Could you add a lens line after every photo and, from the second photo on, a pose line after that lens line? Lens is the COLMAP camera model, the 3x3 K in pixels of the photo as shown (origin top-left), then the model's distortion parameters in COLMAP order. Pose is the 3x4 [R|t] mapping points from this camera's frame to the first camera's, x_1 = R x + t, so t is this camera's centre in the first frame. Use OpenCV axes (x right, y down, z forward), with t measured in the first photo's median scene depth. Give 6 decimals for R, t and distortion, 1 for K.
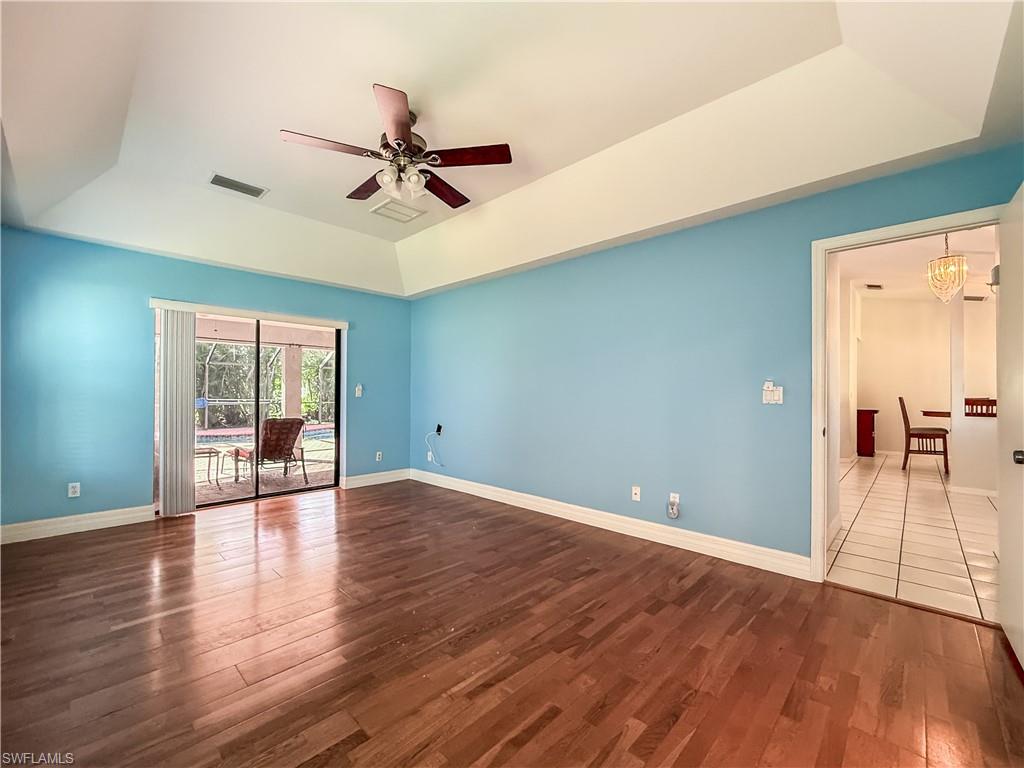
lens RADIAL K [[424.7, 0, 509.5], [0, 424.7, 382.3], [0, 0, 1]] dist [-0.004417, -0.000150]
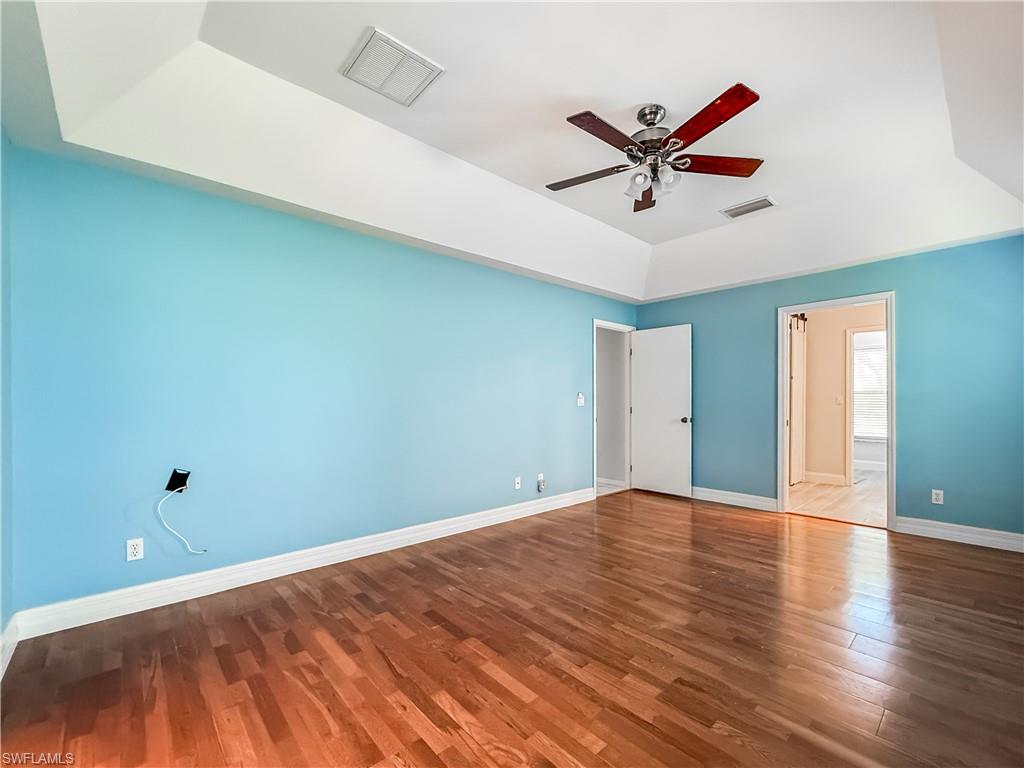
lens RADIAL K [[432.1, 0, 511.8], [0, 432.1, 407.9], [0, 0, 1]] dist [-0.002249, -0.000127]
pose [[0.070161, -0.018334, 0.997367, -0.969097], [-0.021841, 0.999563, 0.019911, 0.022032], [-0.997297, -0.023181, 0.069730, 0.969372]]
